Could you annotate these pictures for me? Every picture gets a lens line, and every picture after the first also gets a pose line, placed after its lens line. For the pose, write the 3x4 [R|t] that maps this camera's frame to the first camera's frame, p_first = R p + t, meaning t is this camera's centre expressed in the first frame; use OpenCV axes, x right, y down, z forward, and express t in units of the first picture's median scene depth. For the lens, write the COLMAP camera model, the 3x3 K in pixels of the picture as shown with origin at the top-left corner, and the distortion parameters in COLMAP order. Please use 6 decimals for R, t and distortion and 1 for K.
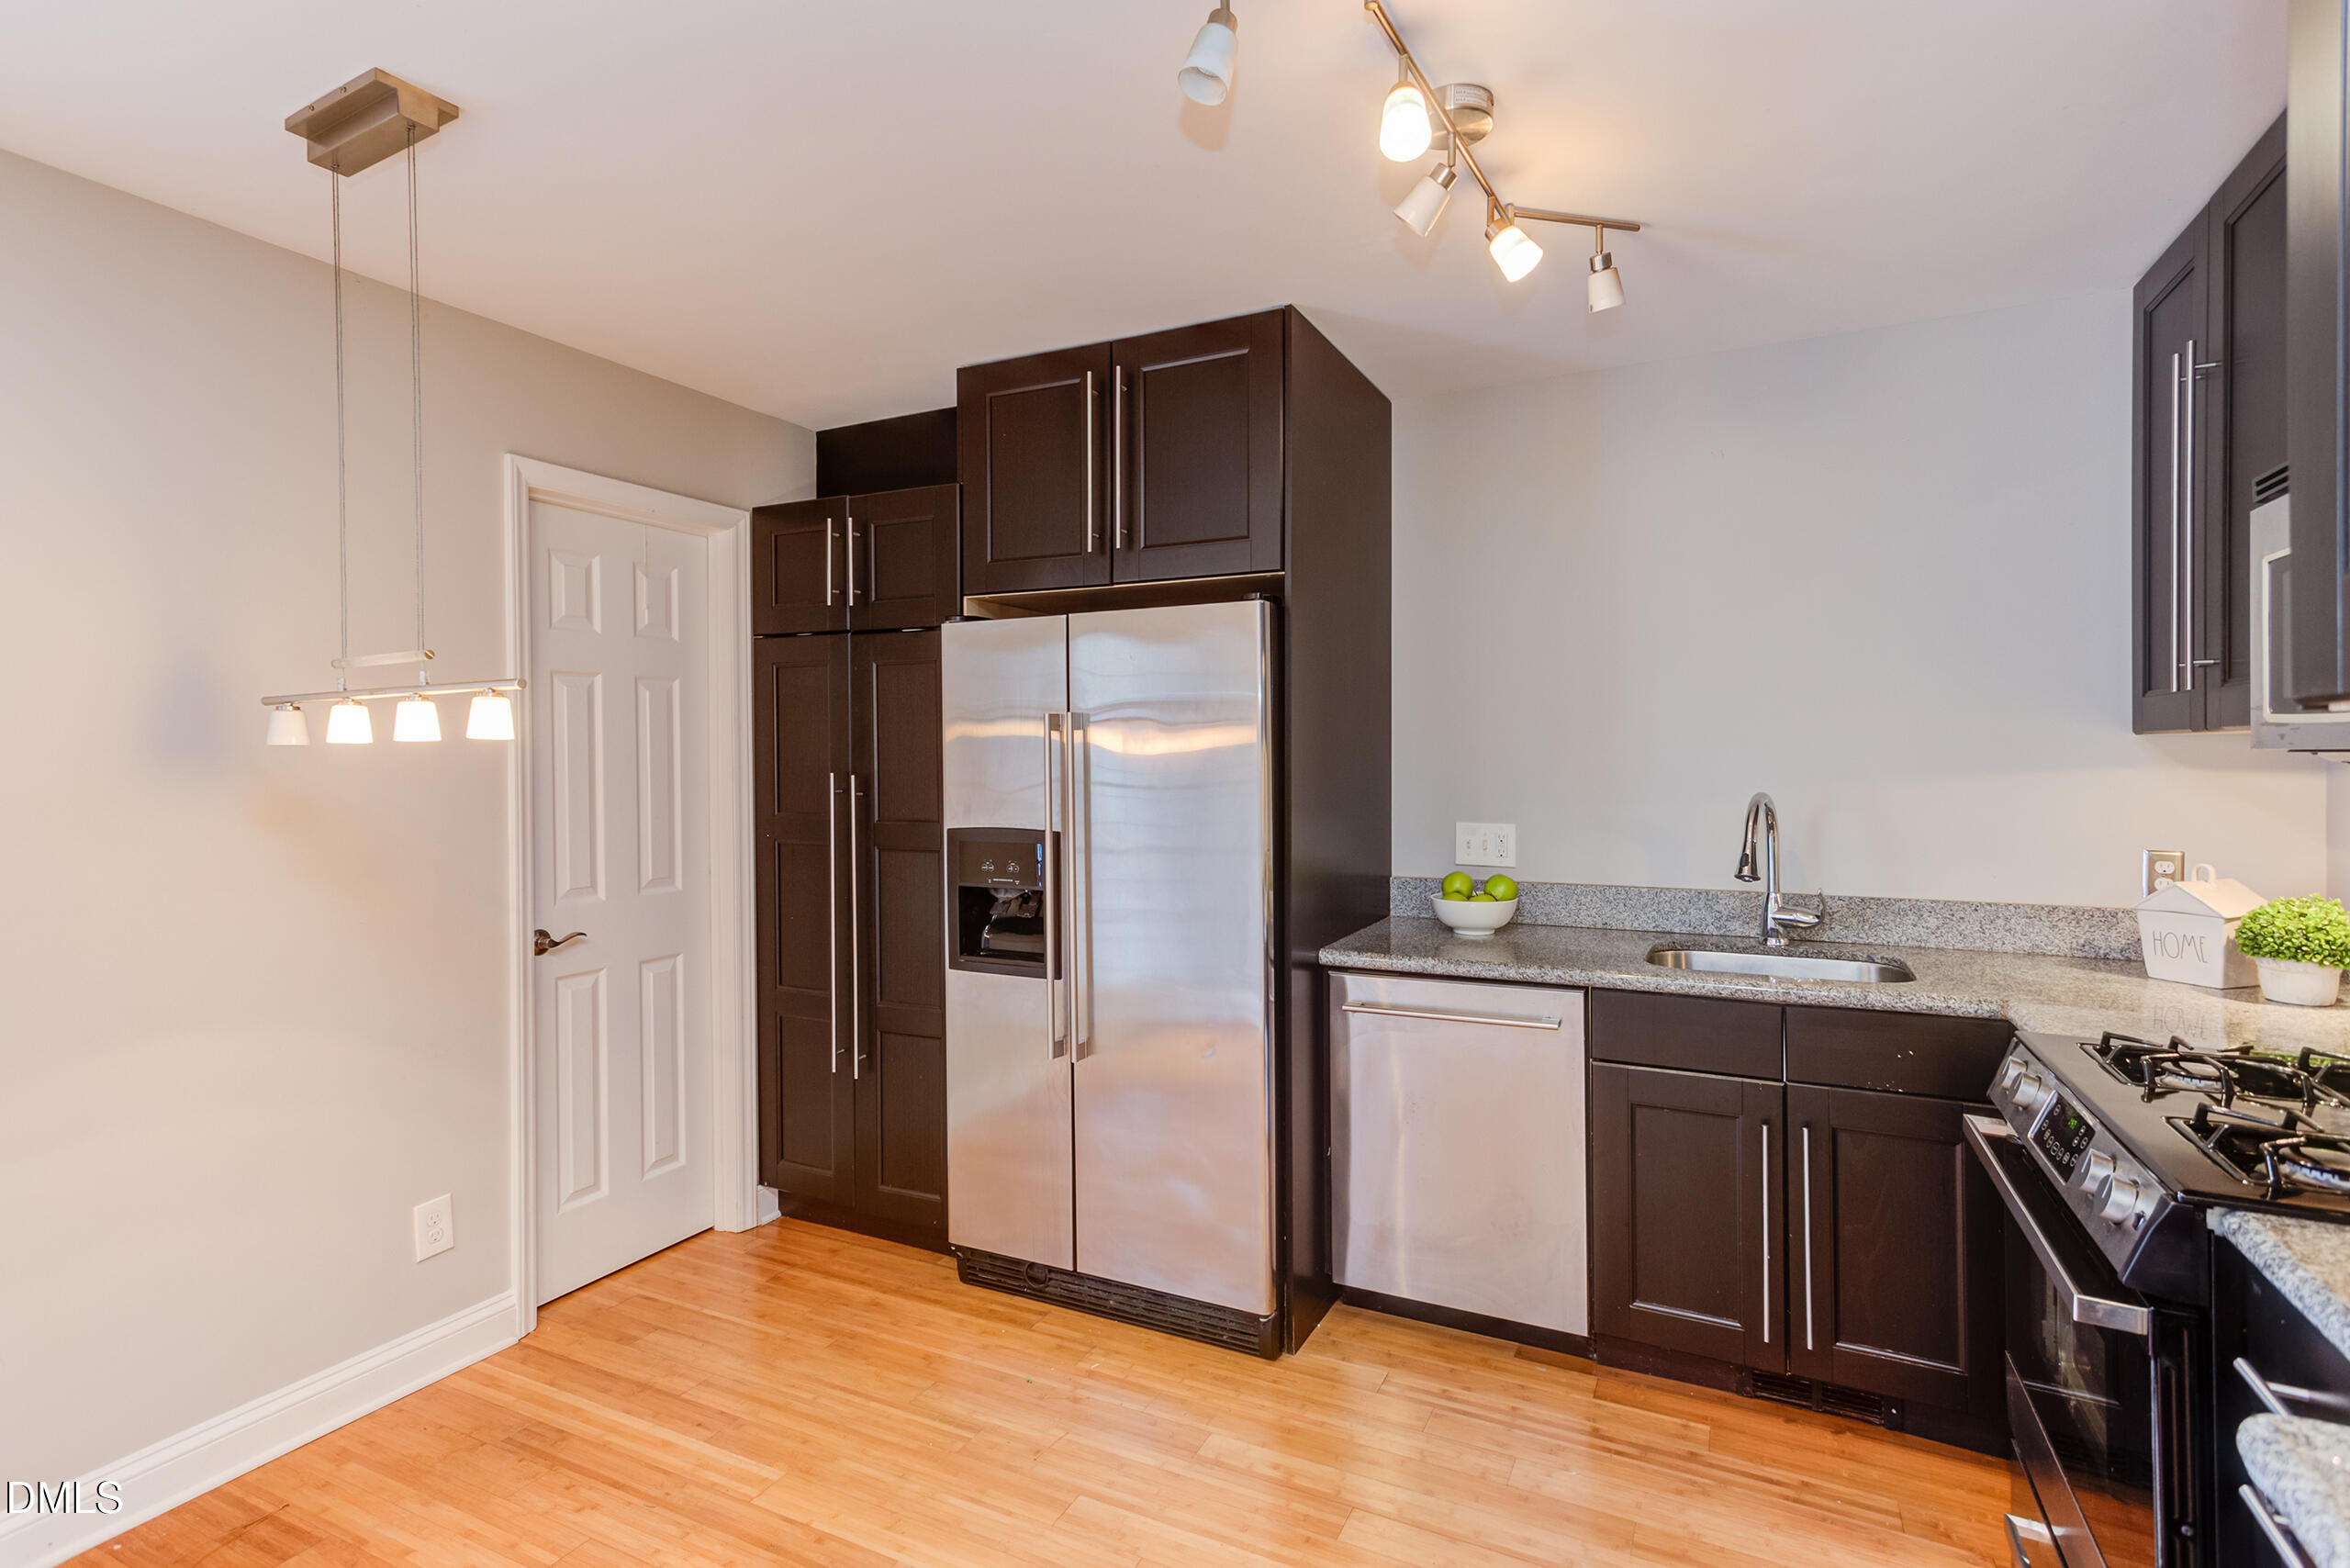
lens RADIAL K [[1152.2, 0, 1166.7], [0, 1152.2, 759.5], [0, 0, 1]] dist [0.009457, 0.013048]
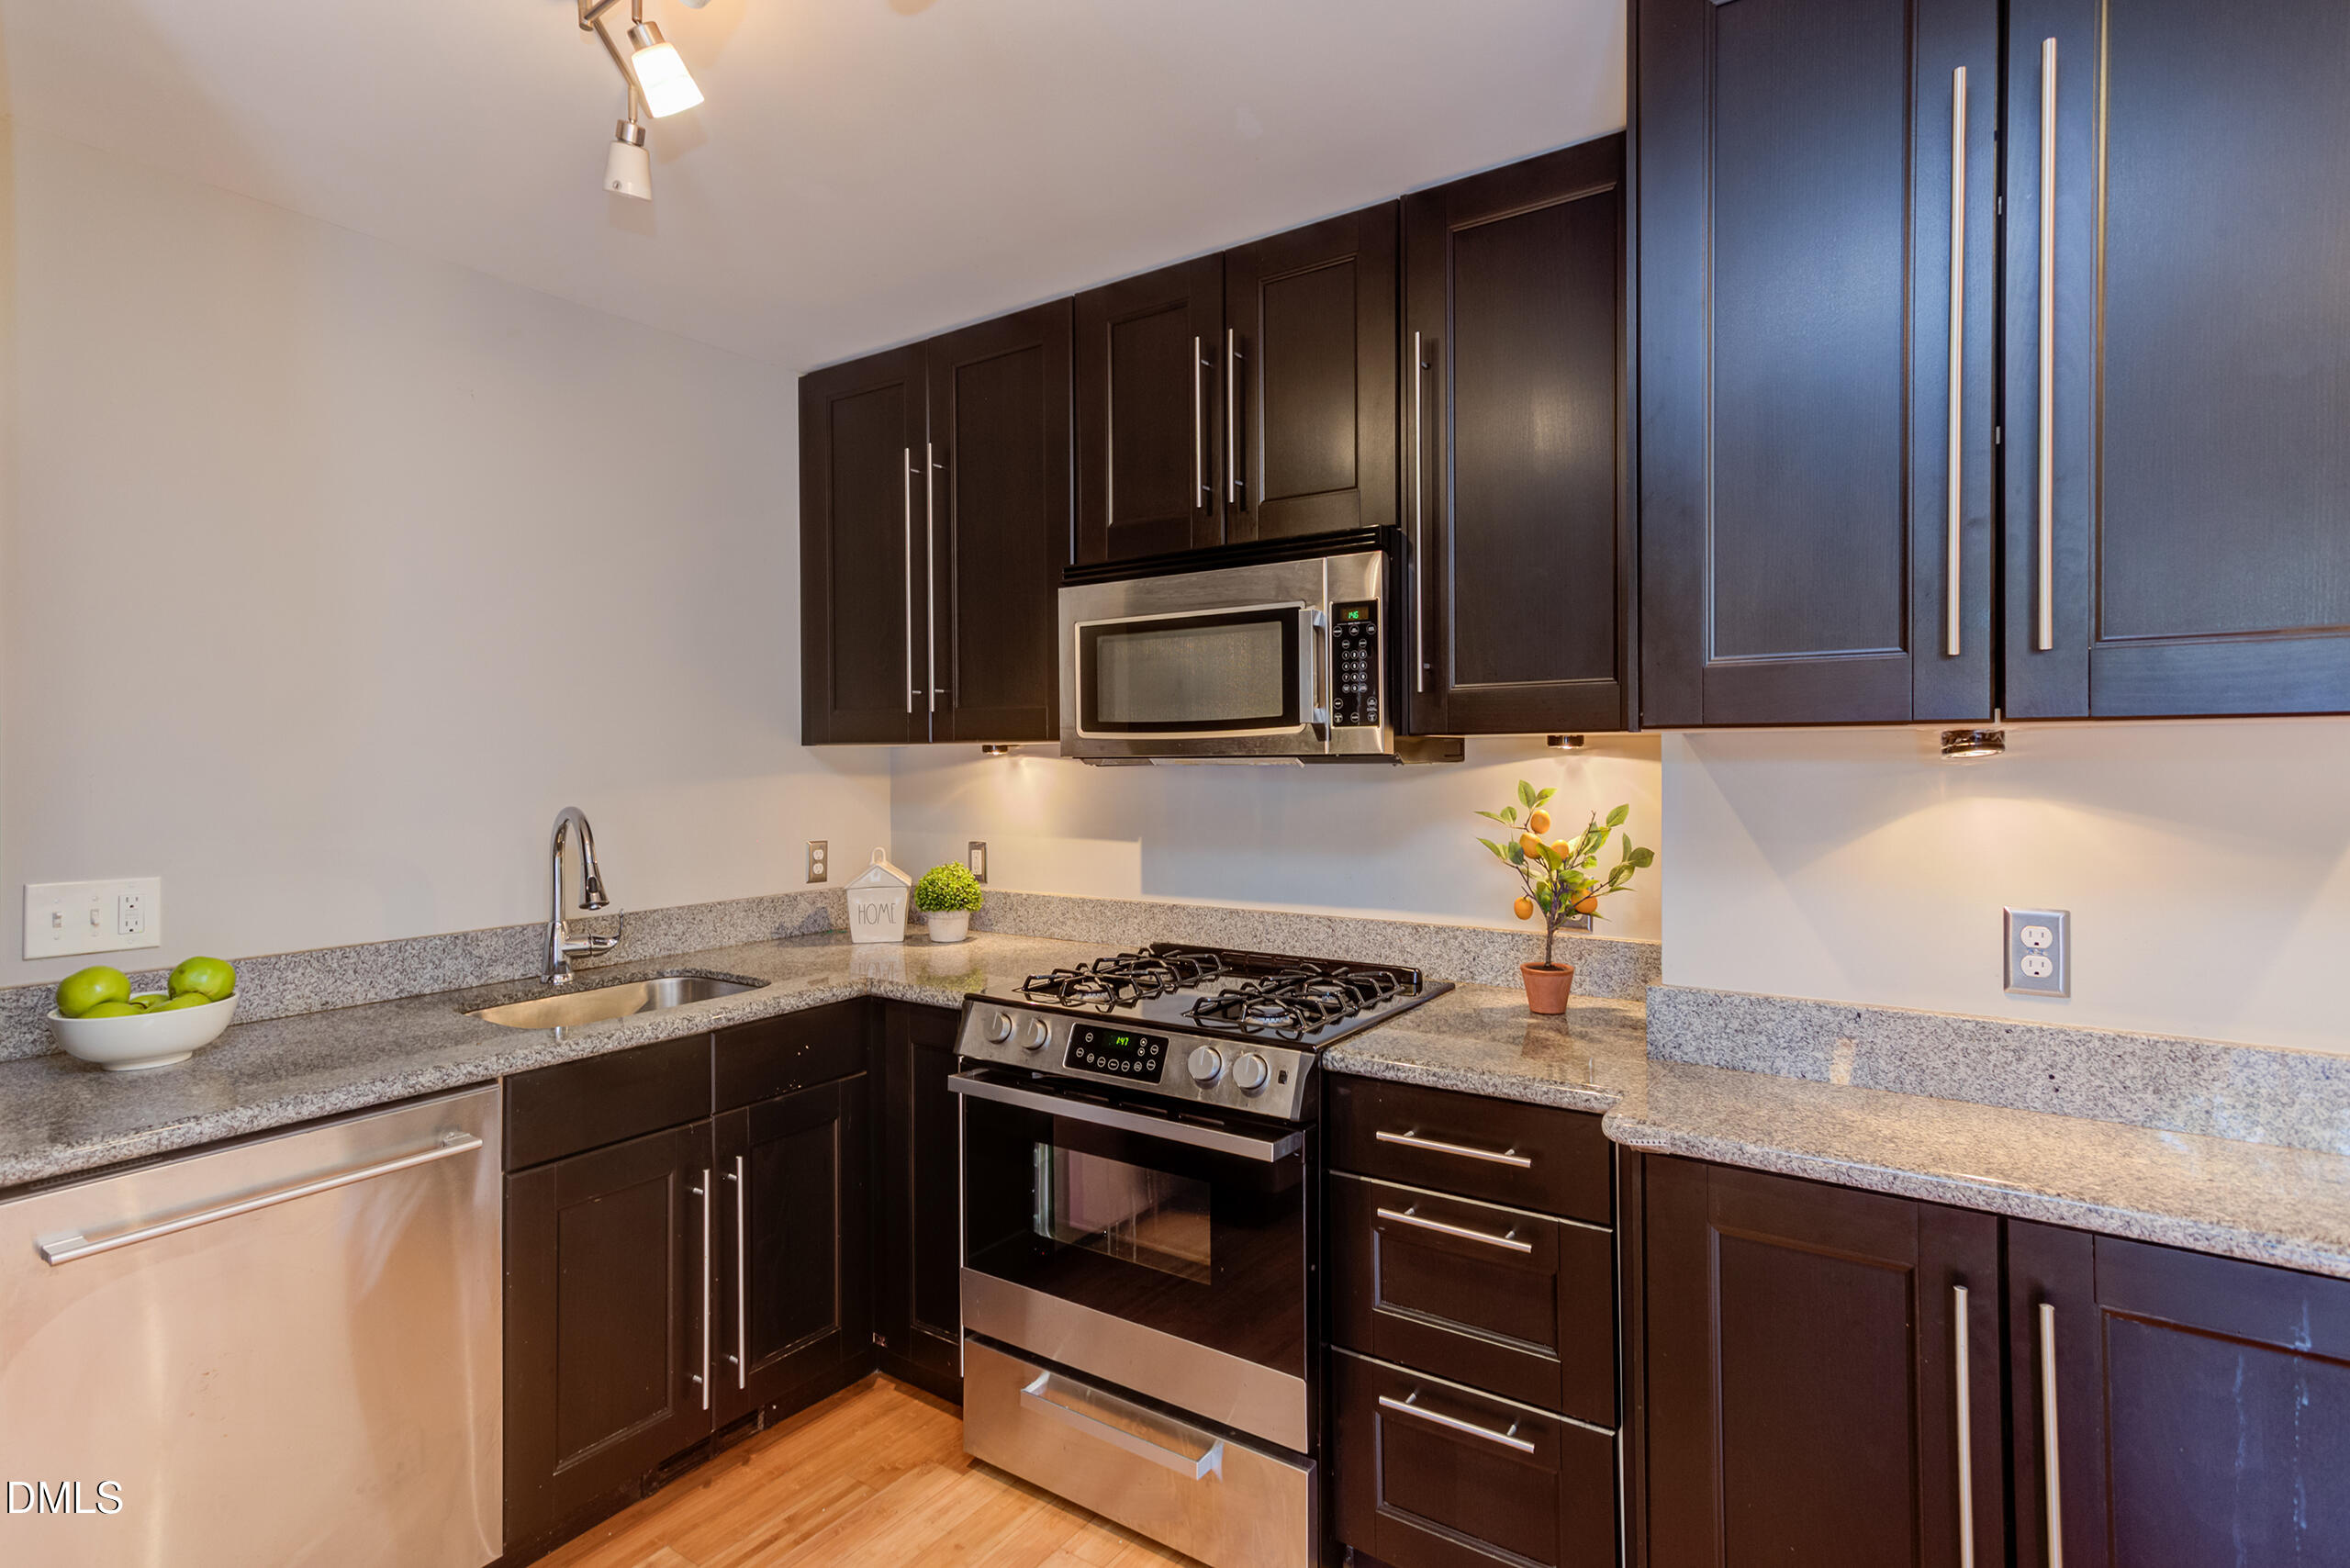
lens RADIAL K [[1182.1, 0, 1165.3], [0, 1182.1, 762.1], [0, 0, 1]] dist [0.011315, 0.009430]
pose [[0.142700, 0.000921, 0.989766, -0.332399], [0.009653, 0.999951, -0.002322, 0.001658], [-0.989719, 0.009886, 0.142684, 0.477258]]
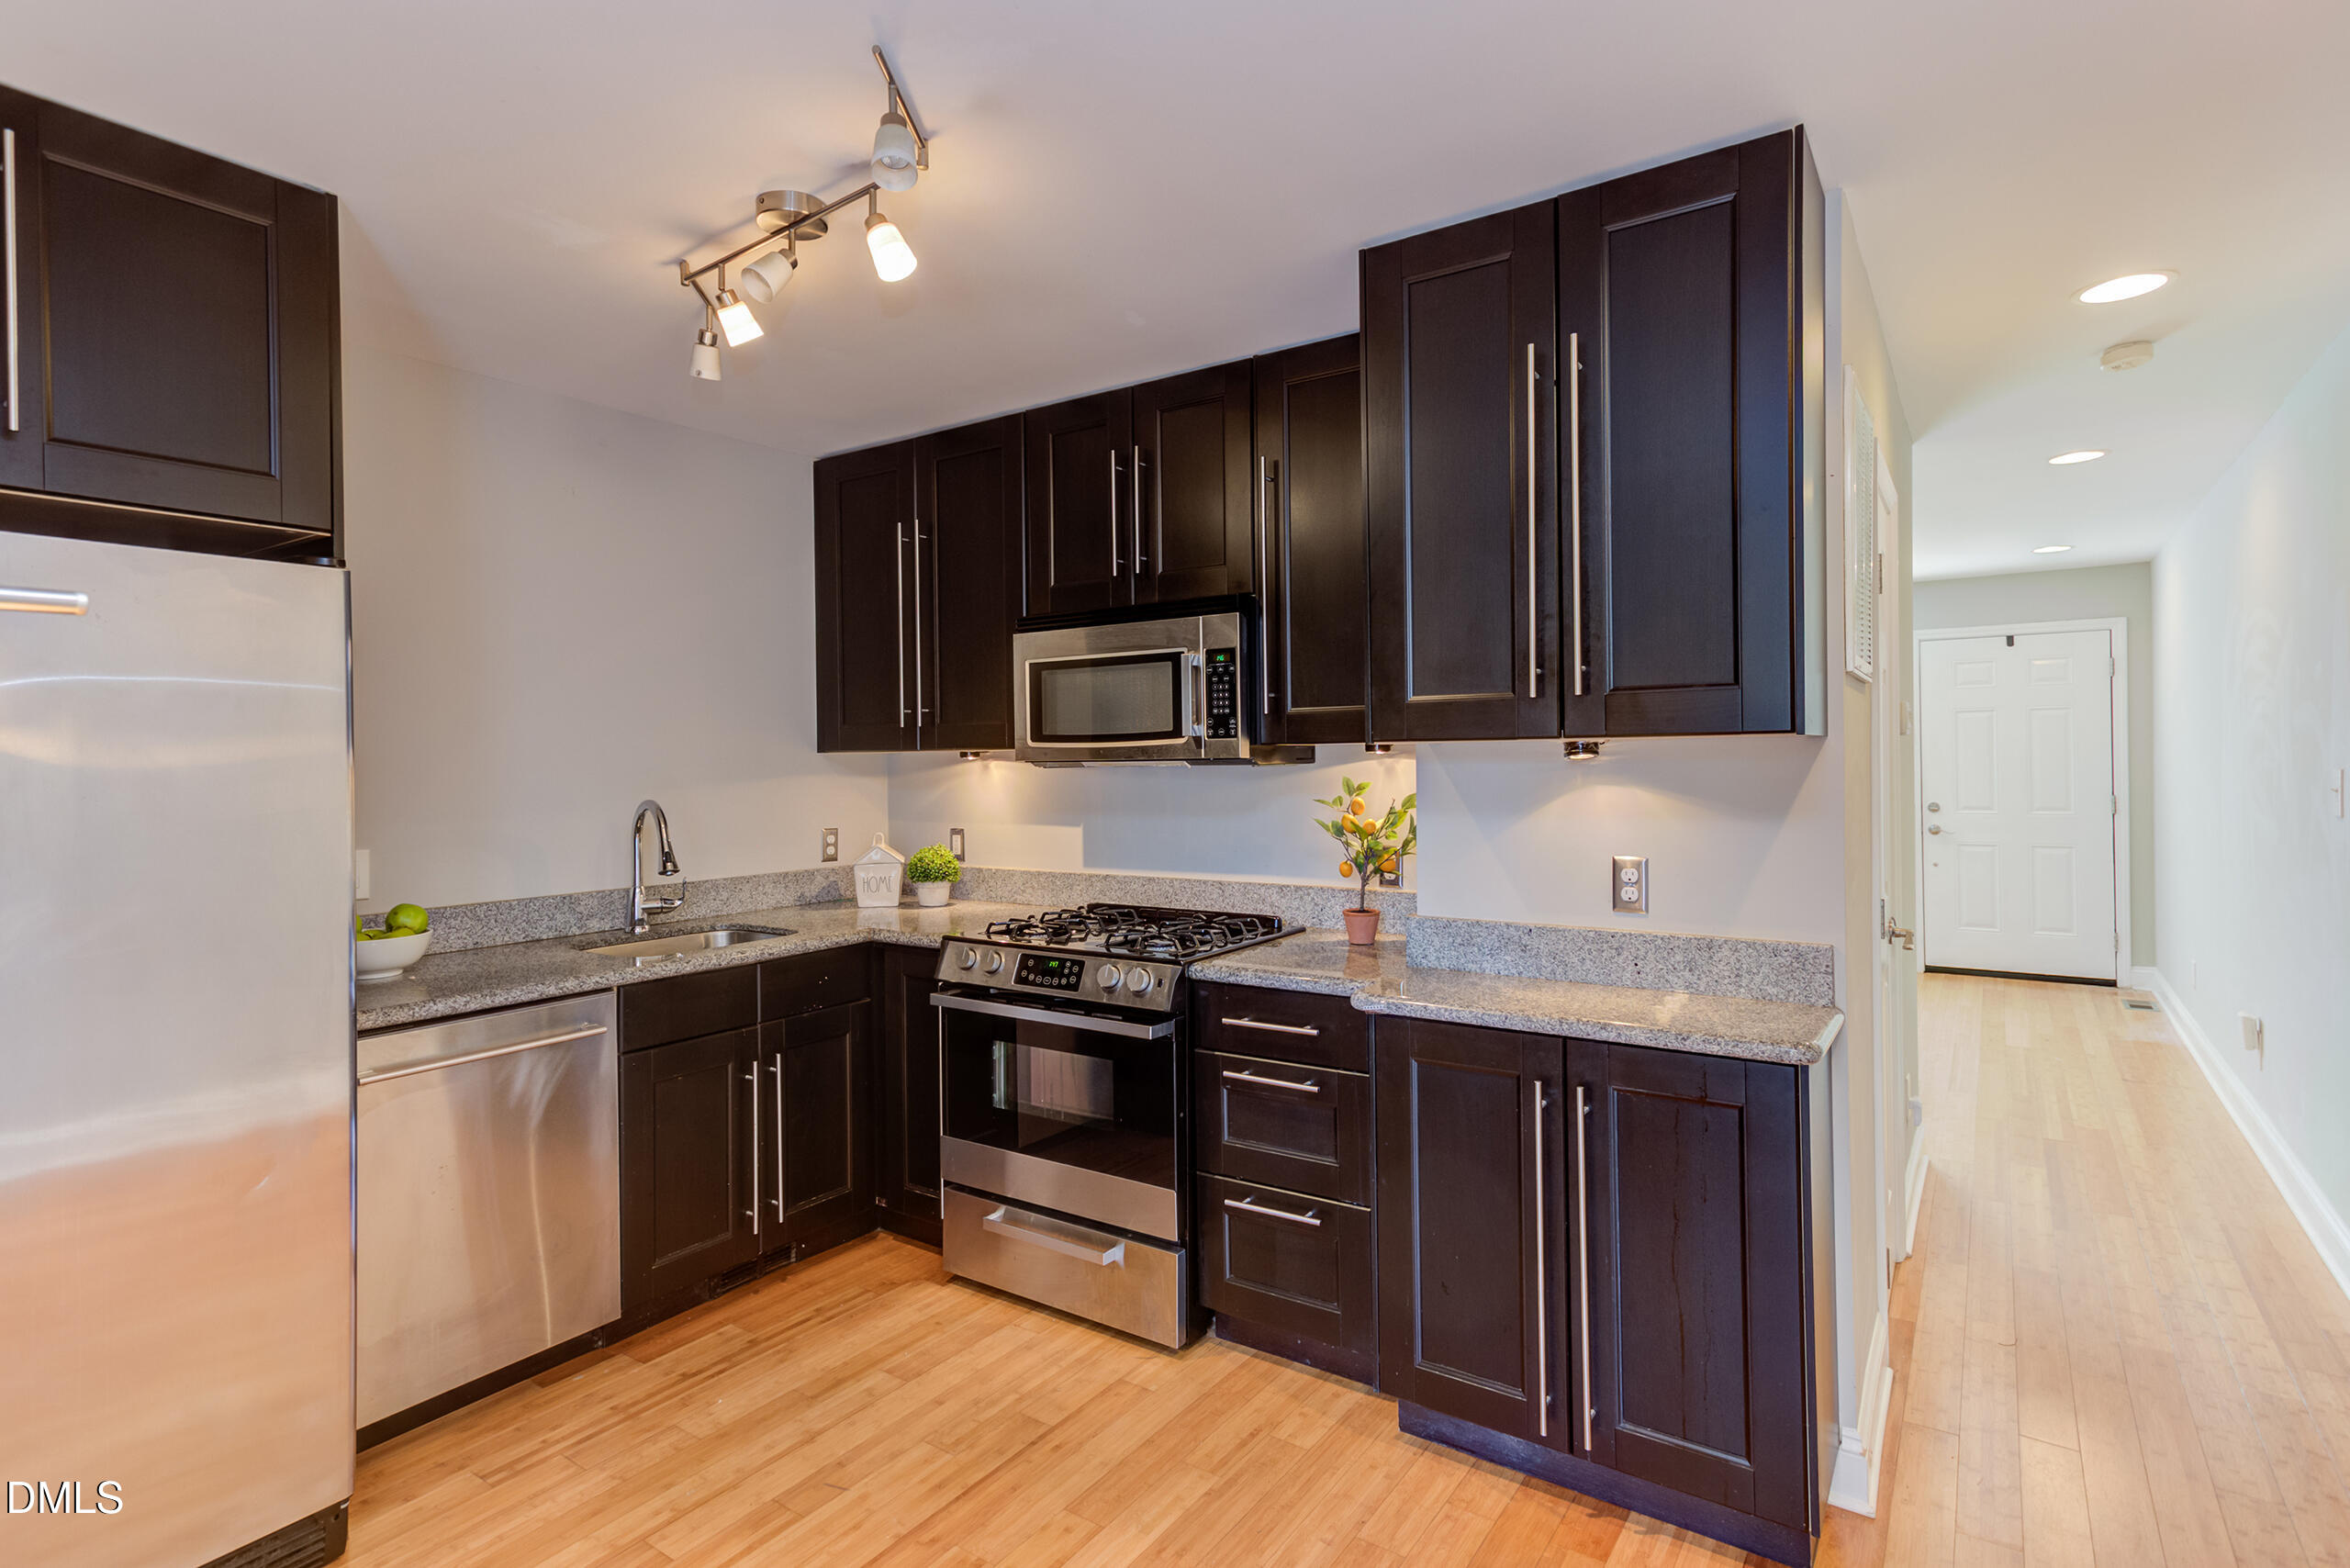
lens RADIAL K [[1182.1, 0, 1165.3], [0, 1182.1, 762.1], [0, 0, 1]] dist [0.011315, 0.009430]
pose [[0.141602, 0.001772, 0.989922, -0.650328], [0.014525, 0.999887, -0.003868, 0.002895], [-0.989817, 0.014927, 0.141561, 0.351263]]
